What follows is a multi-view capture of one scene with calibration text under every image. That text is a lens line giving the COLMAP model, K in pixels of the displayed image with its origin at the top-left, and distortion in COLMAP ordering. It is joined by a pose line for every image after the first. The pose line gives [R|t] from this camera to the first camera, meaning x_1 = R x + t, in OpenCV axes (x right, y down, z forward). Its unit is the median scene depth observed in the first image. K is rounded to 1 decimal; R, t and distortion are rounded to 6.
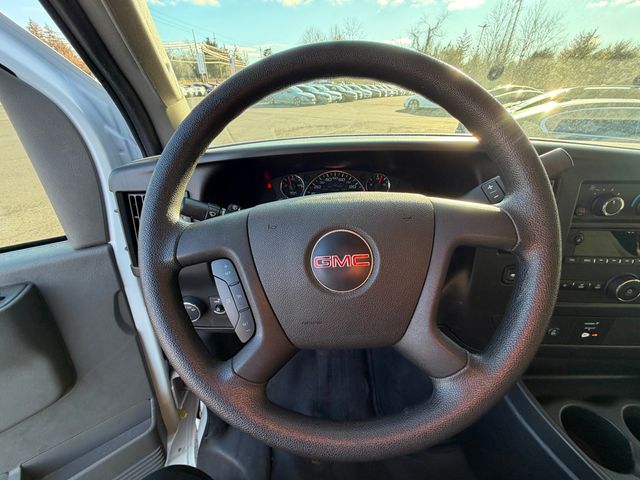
lens RADIAL K [[256.1, 0, 322.2], [0, 256.1, 240.1], [0, 0, 1]] dist [0.001590, 0.000401]
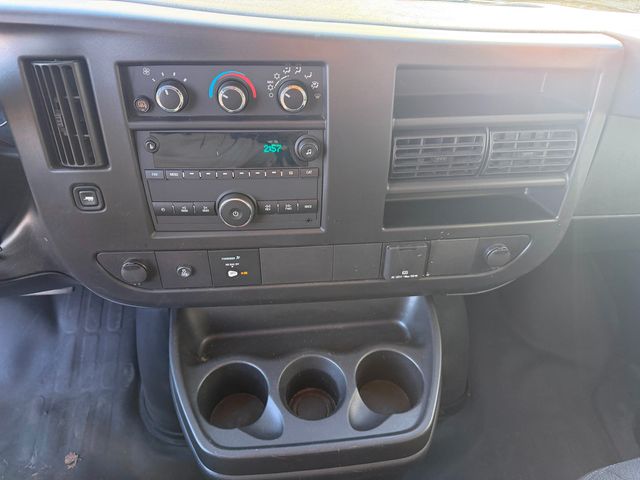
lens RADIAL K [[453.7, 0, 320.2], [0, 453.7, 240.7], [0, 0, 1]] dist [0.005198, 0.000643]
pose [[0.990815, -0.044848, 0.127569, 1.115903], [0.017843, 0.978512, 0.205415, 0.004492], [-0.134040, -0.201253, 0.970325, -0.310967]]
